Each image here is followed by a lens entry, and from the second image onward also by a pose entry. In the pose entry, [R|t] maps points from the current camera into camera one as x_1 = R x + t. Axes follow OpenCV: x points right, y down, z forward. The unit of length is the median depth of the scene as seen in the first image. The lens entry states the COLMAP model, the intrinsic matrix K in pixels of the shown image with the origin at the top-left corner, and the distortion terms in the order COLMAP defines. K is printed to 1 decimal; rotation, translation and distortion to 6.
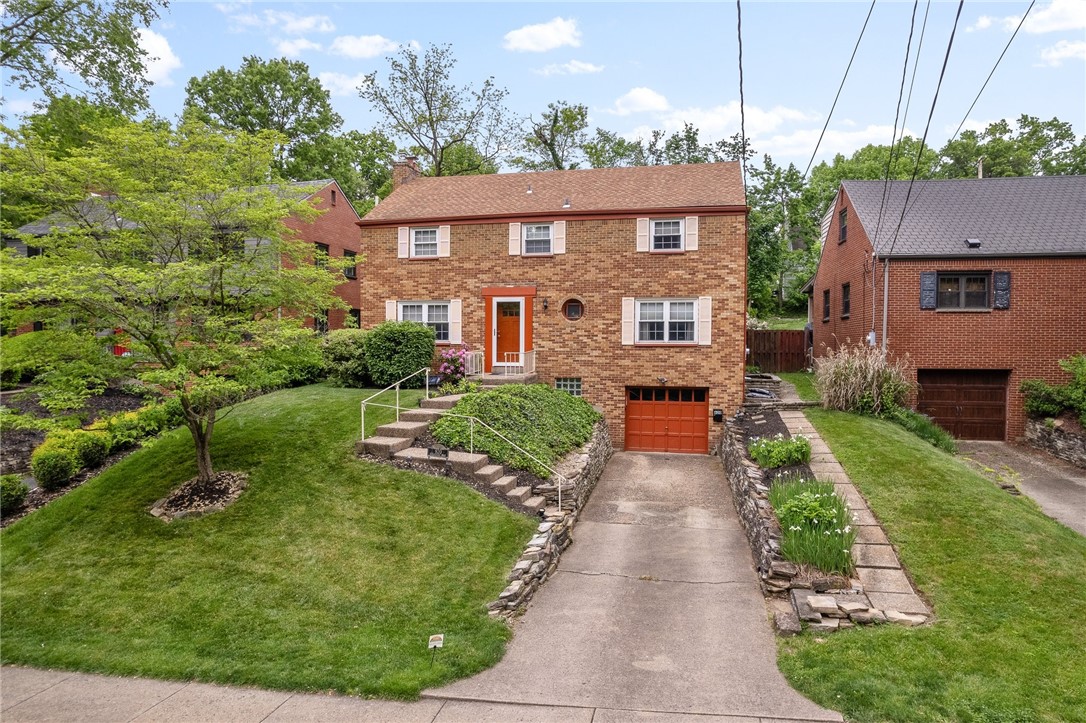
lens RADIAL K [[700.3, 0, 536.7], [0, 700.3, 389.2], [0, 0, 1]] dist [-0.056289, 0.043434]
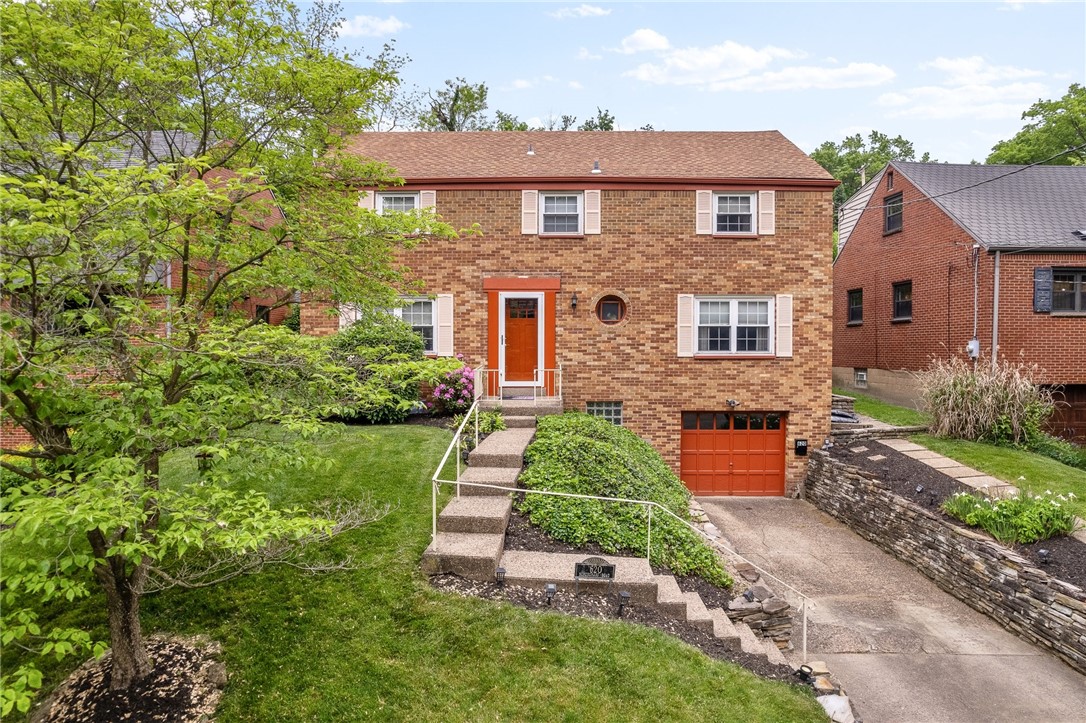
lens RADIAL K [[700.3, 0, 537.2], [0, 700.3, 372.3], [0, 0, 1]] dist [-0.056289, 0.043434]
pose [[0.975493, -0.011622, 0.219724, -0.193018], [0.016685, 0.999636, -0.021202, -0.033903], [-0.219397, 0.024348, 0.975332, 0.303241]]
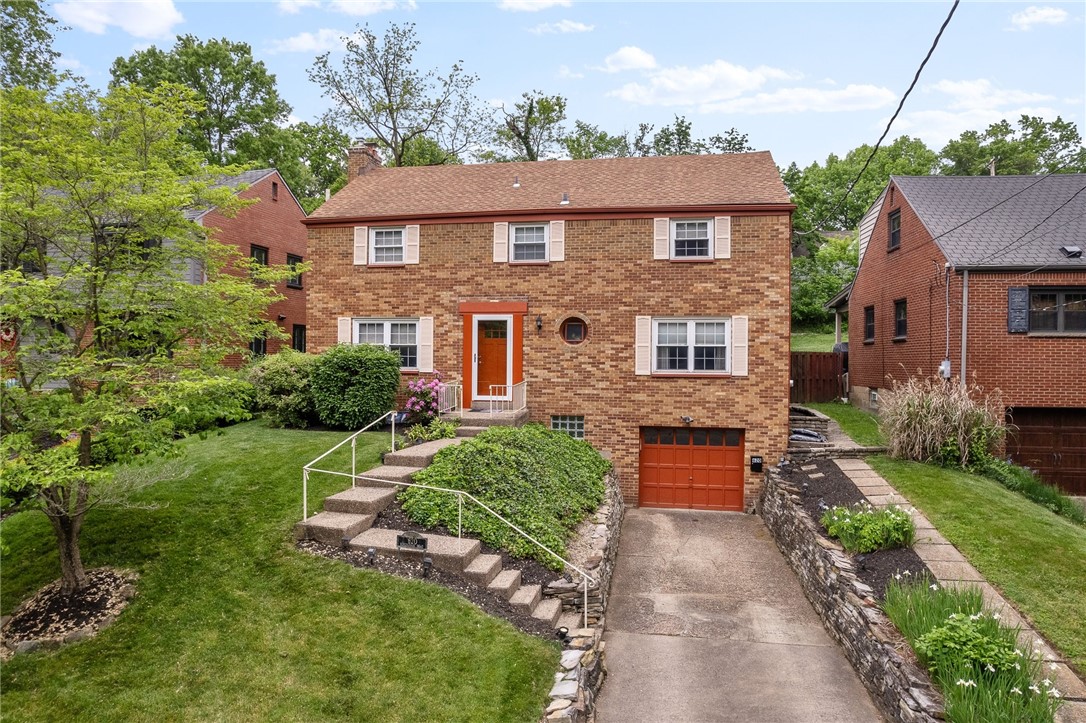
lens RADIAL K [[750.8, 0, 526.4], [0, 750.8, 375.2], [0, 0, 1]] dist [-0.057567, 0.045623]
pose [[0.999332, 0.001744, 0.036494, -0.034347], [-0.000377, 0.999299, -0.037429, -0.031479], [-0.036534, 0.037391, 0.998633, 0.150610]]
